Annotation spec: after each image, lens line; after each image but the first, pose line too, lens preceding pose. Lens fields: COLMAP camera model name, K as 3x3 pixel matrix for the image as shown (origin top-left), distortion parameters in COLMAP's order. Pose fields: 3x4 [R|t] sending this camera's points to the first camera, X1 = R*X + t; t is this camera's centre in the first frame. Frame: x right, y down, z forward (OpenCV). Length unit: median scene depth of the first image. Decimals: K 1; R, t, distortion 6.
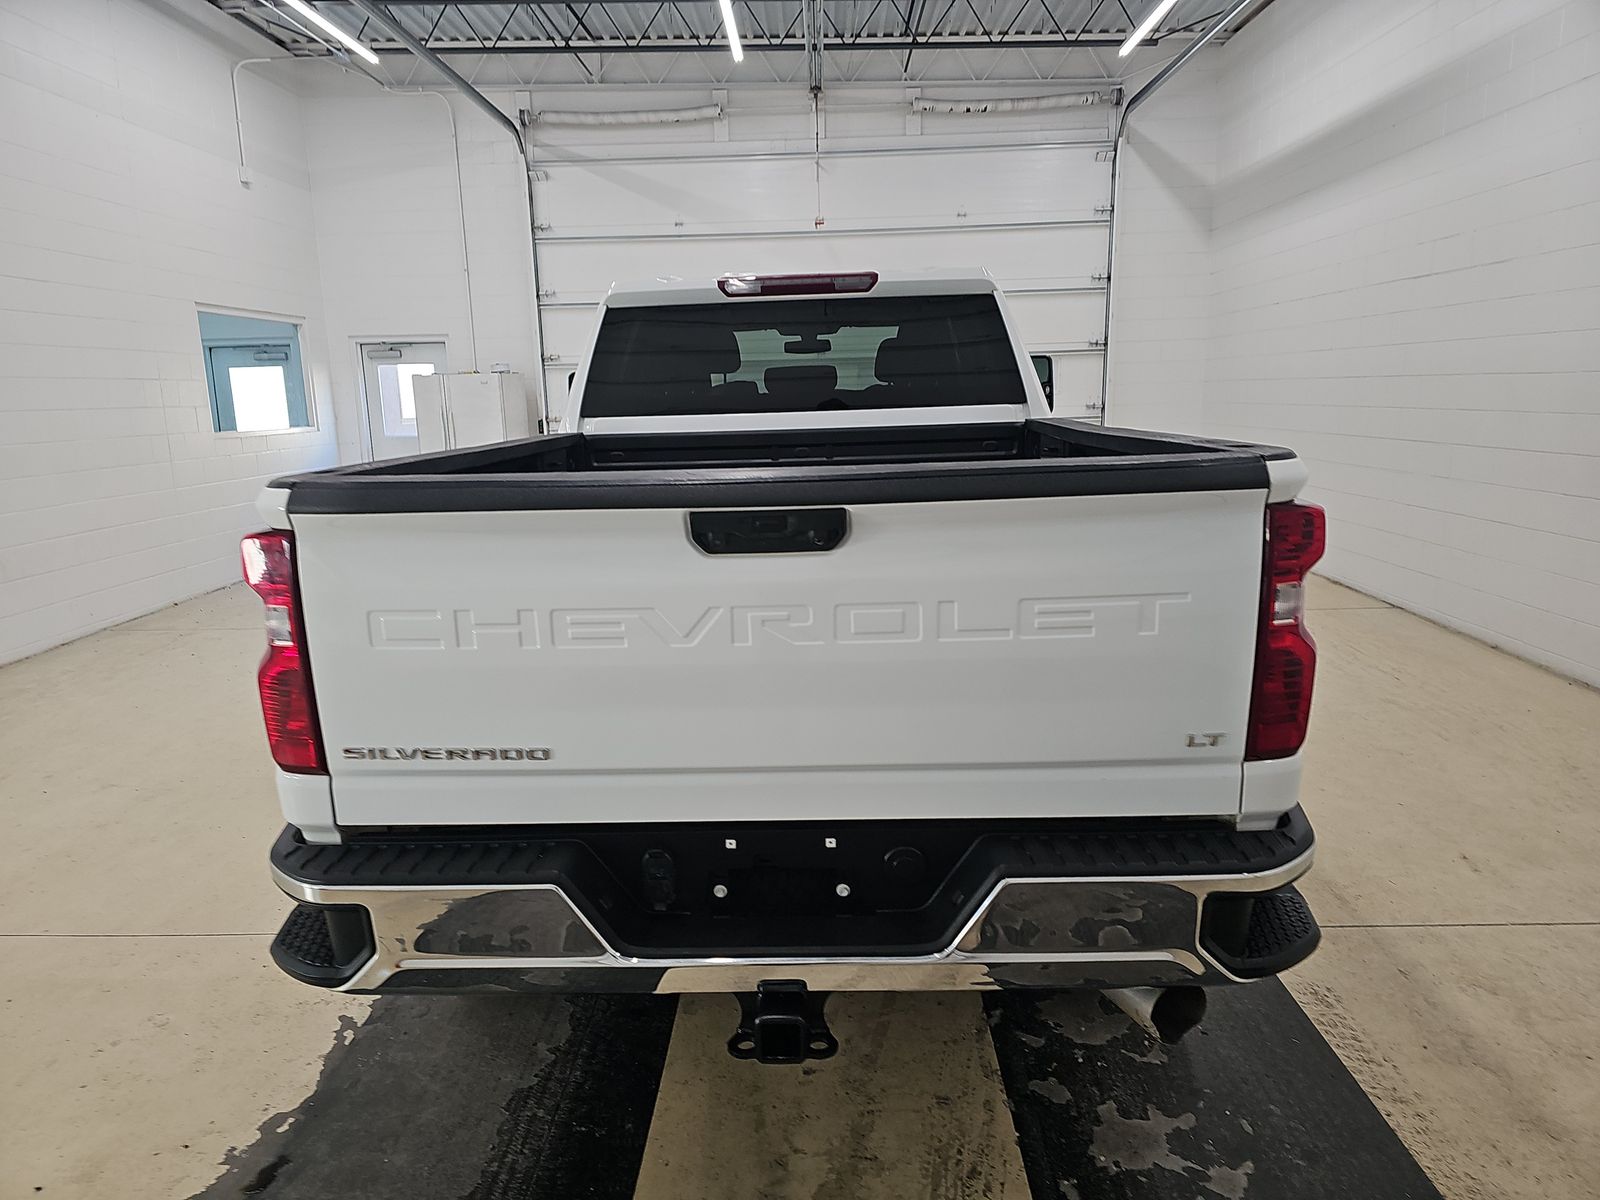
lens RADIAL K [[1044.4, 0, 787.3], [0, 1044.4, 605.8], [0, 0, 1]] dist [0.049797, -0.045966]
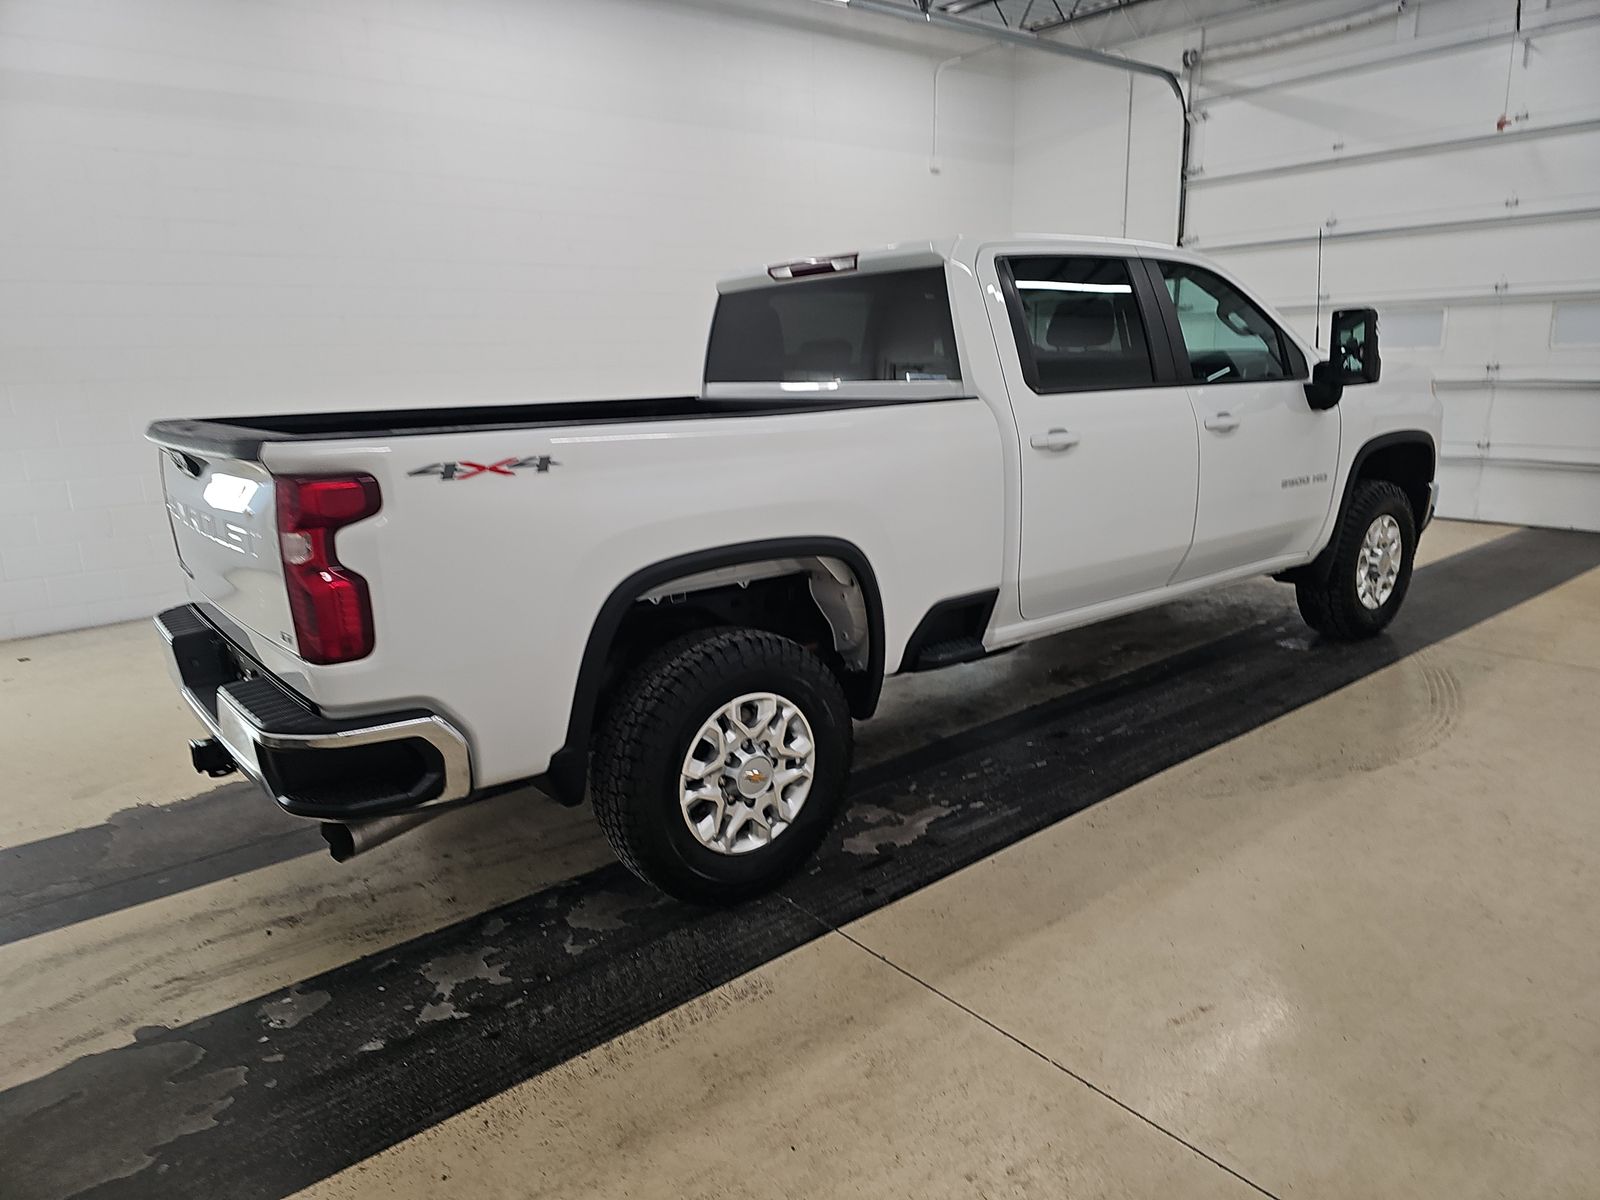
lens RADIAL K [[1041.1, 0, 800.0], [0, 1041.1, 600.0], [0, 0, 1]] dist [0.080855, -0.084938]
pose [[0.656332, 0.177299, -0.733344, 0.332839], [-0.141603, 0.983671, 0.111088, -0.031048], [0.741065, 0.030934, 0.670720, 0.098324]]
